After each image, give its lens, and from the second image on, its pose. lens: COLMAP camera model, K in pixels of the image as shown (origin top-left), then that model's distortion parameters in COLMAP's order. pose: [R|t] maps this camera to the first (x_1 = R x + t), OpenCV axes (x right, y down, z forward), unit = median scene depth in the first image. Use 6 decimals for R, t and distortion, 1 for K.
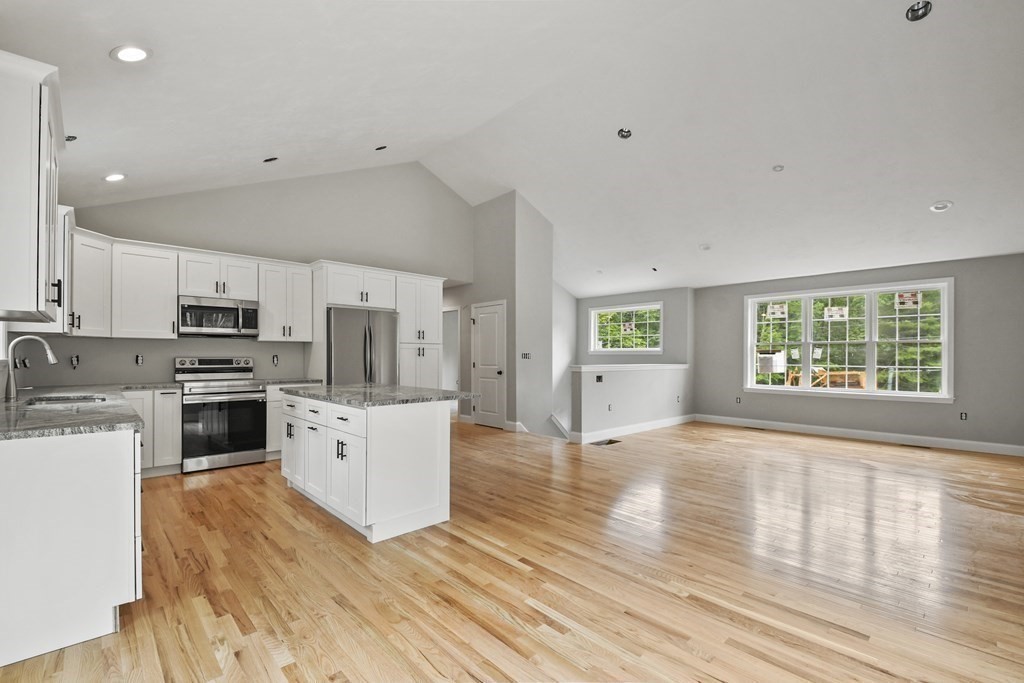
lens RADIAL K [[445.8, 0, 509.8], [0, 445.8, 353.8], [0, 0, 1]] dist [-0.002449, -0.000620]
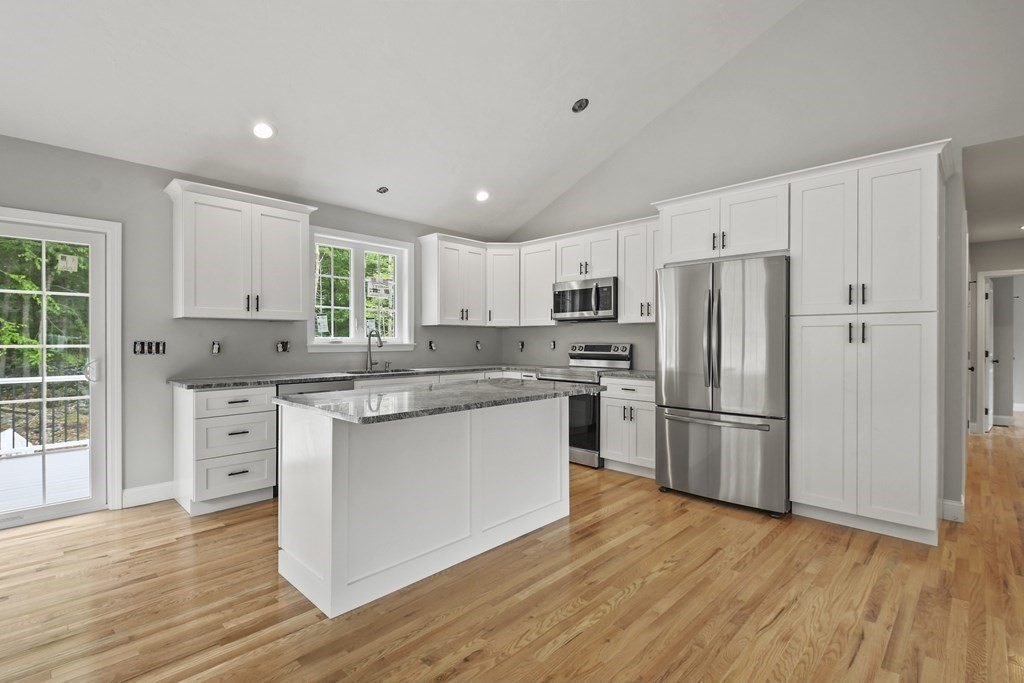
lens RADIAL K [[470.9, 0, 499.7], [0, 470.9, 343.1], [0, 0, 1]] dist [0.045030, -0.037548]
pose [[0.037606, 0.003446, -0.999287, 0.267847], [0.003345, 0.999988, 0.003574, 0.003092], [0.999287, -0.003477, 0.037594, 0.640886]]
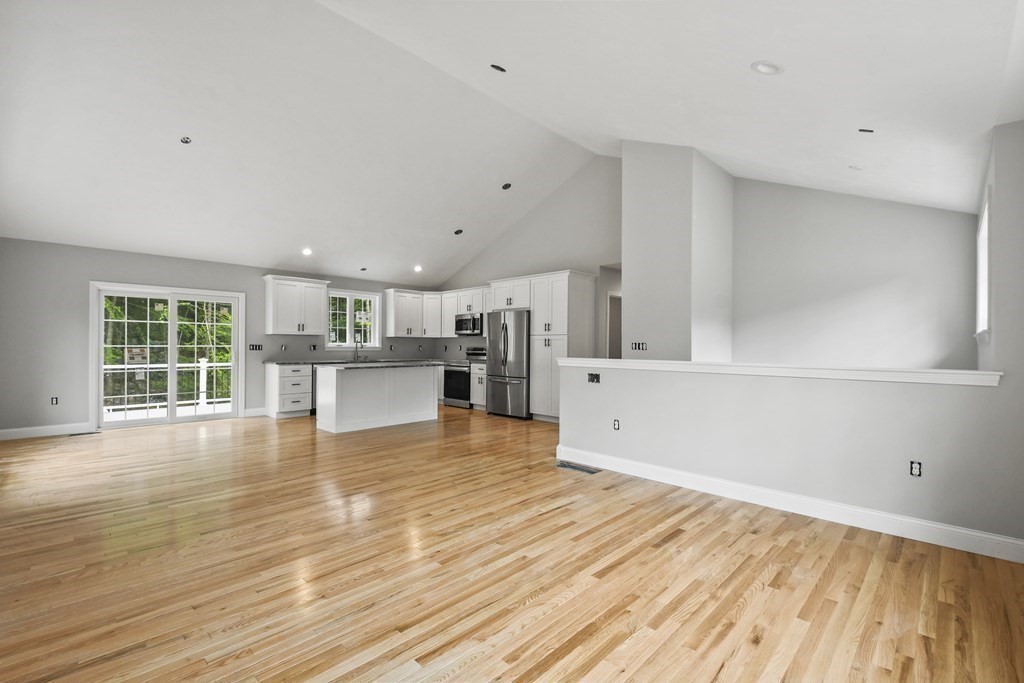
lens RADIAL K [[452.7, 0, 509.1], [0, 452.7, 345.3], [0, 0, 1]] dist [0.010759, -0.000630]
pose [[0.053519, -0.004233, -0.998558, 0.949103], [-0.001940, 0.999989, -0.004343, 0.007855], [0.998565, 0.002170, 0.053510, 0.863248]]
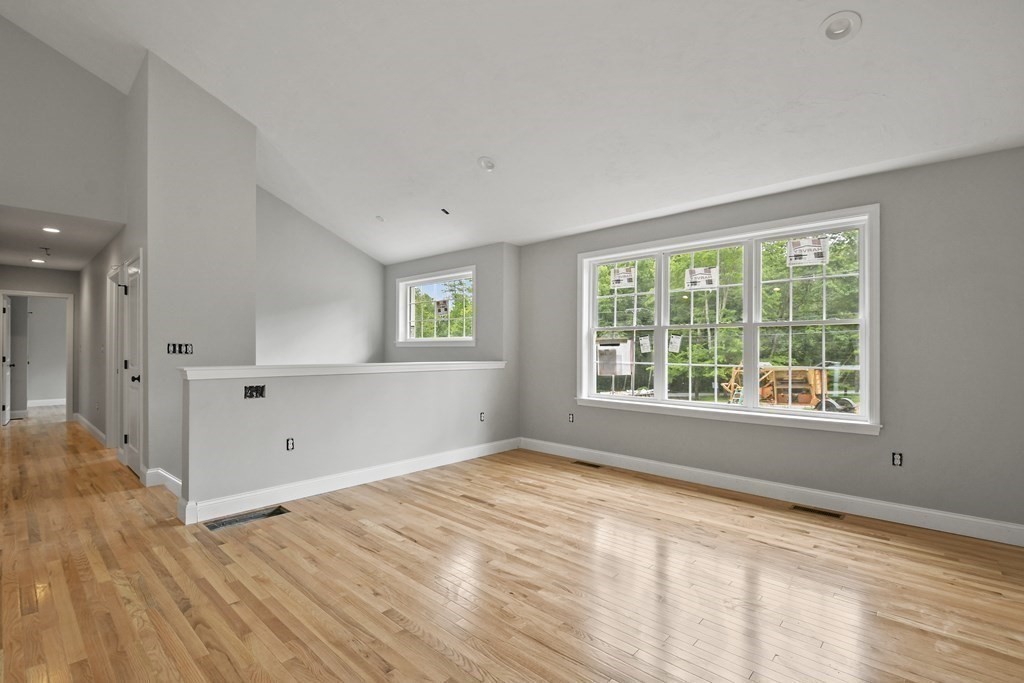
lens RADIAL K [[470.9, 0, 499.7], [0, 470.9, 343.1], [0, 0, 1]] dist [0.045030, -0.037548]
pose [[0.997593, 0.000112, 0.069345, 0.472911], [0.000414, 0.999971, -0.007576, 0.002633], [-0.069344, 0.007586, 0.997564, 0.429851]]
